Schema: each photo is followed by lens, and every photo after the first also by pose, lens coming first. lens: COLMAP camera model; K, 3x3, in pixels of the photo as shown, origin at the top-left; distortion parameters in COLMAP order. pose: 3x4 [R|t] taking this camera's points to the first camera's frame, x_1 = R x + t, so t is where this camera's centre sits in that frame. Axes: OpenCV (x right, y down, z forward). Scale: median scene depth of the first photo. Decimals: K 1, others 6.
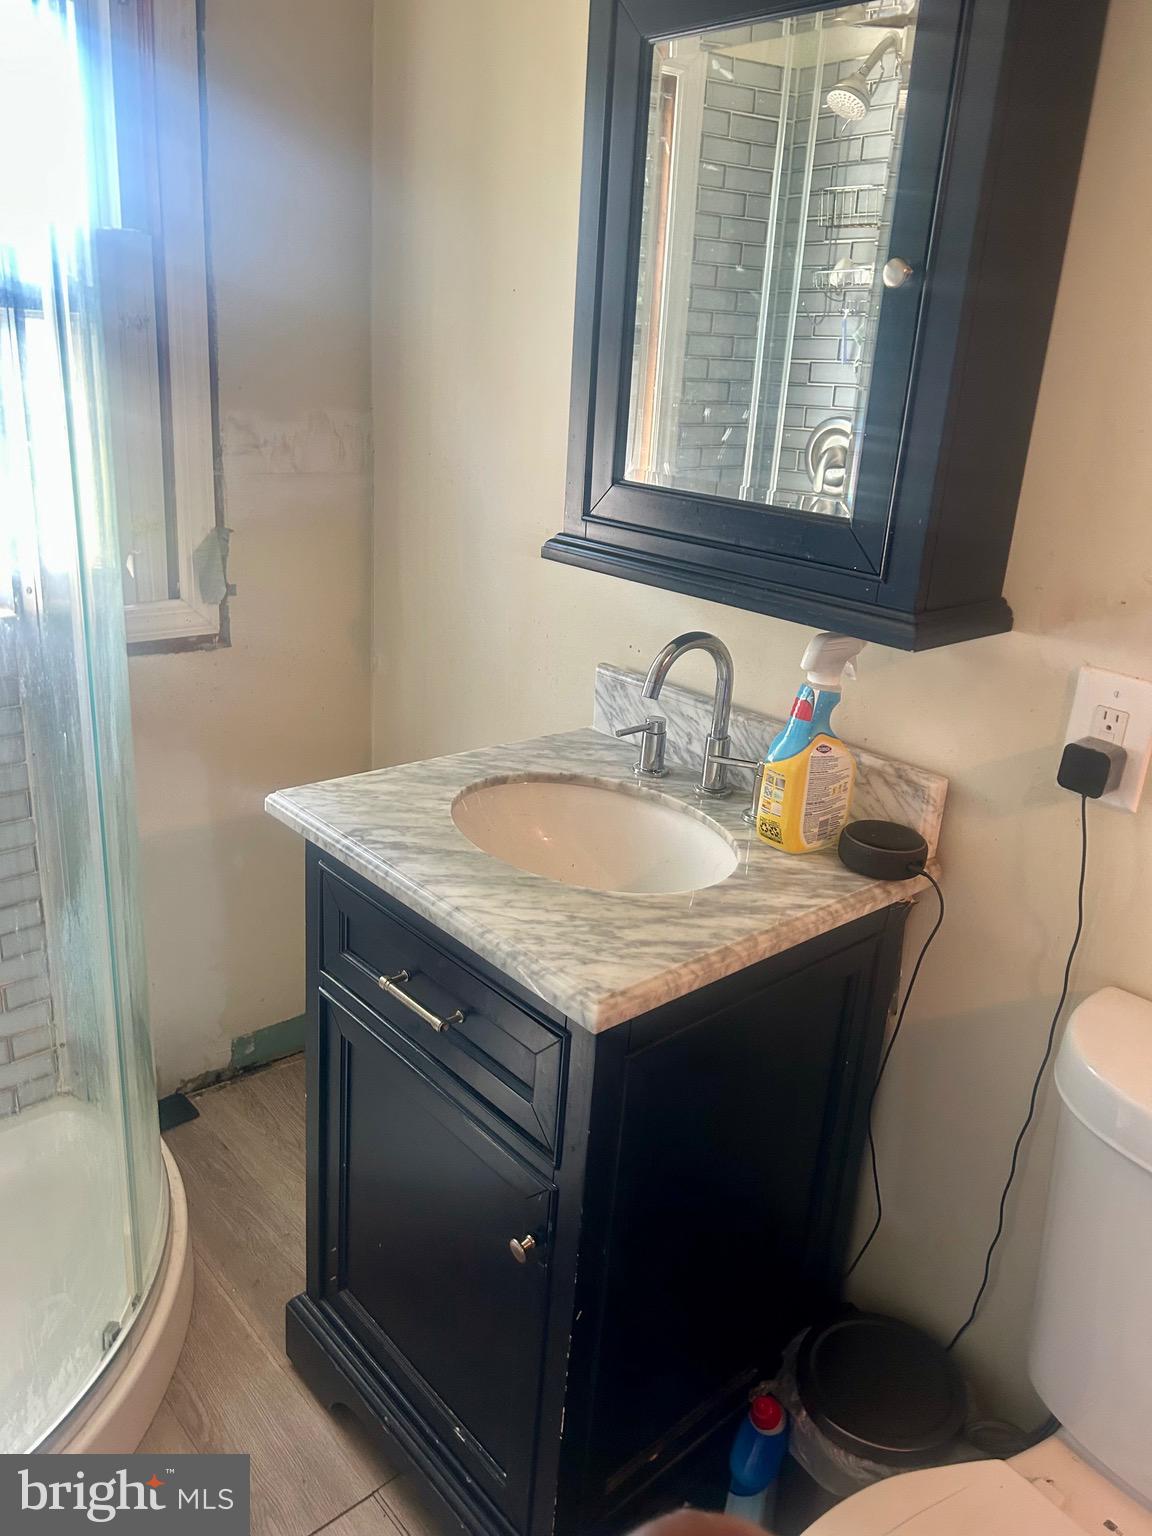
lens RADIAL K [[1148.5, 0, 580.5], [0, 1148.5, 762.6], [0, 0, 1]] dist [0.003305, 0.000461]
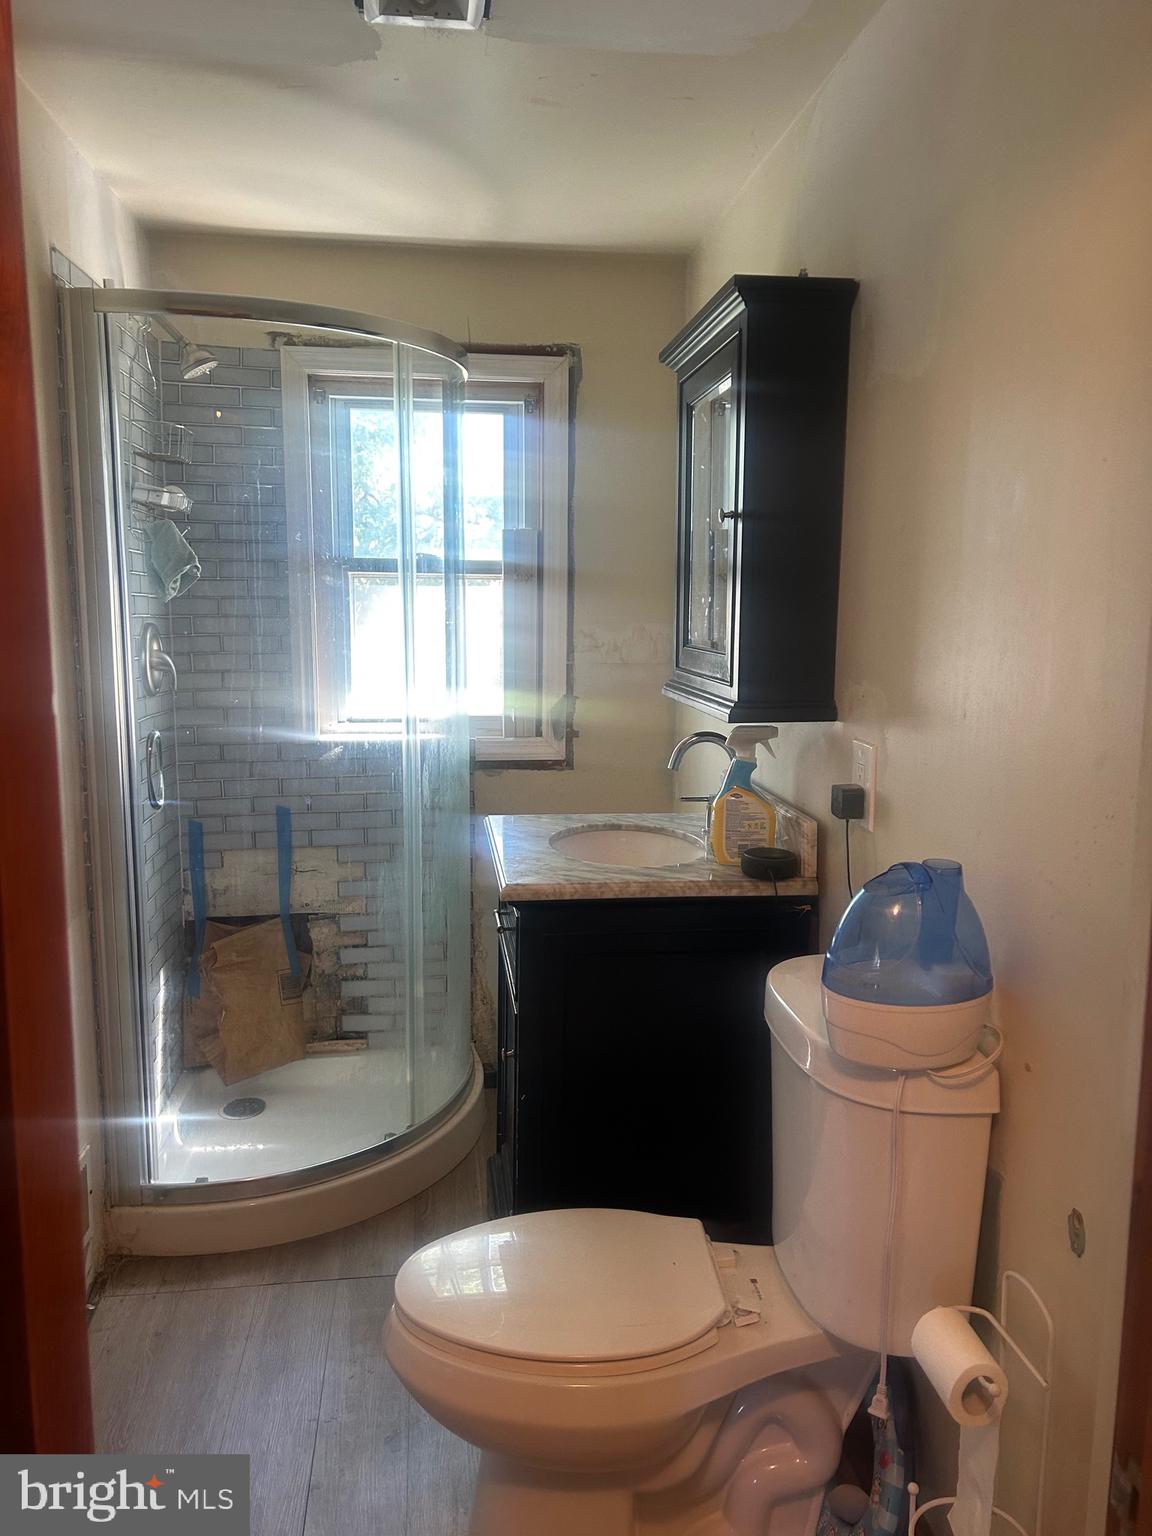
lens RADIAL K [[1148.5, 0, 575.1], [0, 1148.5, 767.6], [0, 0, 1]] dist [0.003305, 0.000461]
pose [[0.810463, 0.023203, -0.585330, 0.939416], [-0.149098, 0.974478, -0.167816, 0.244775], [0.566498, 0.223280, 0.793238, -0.389076]]
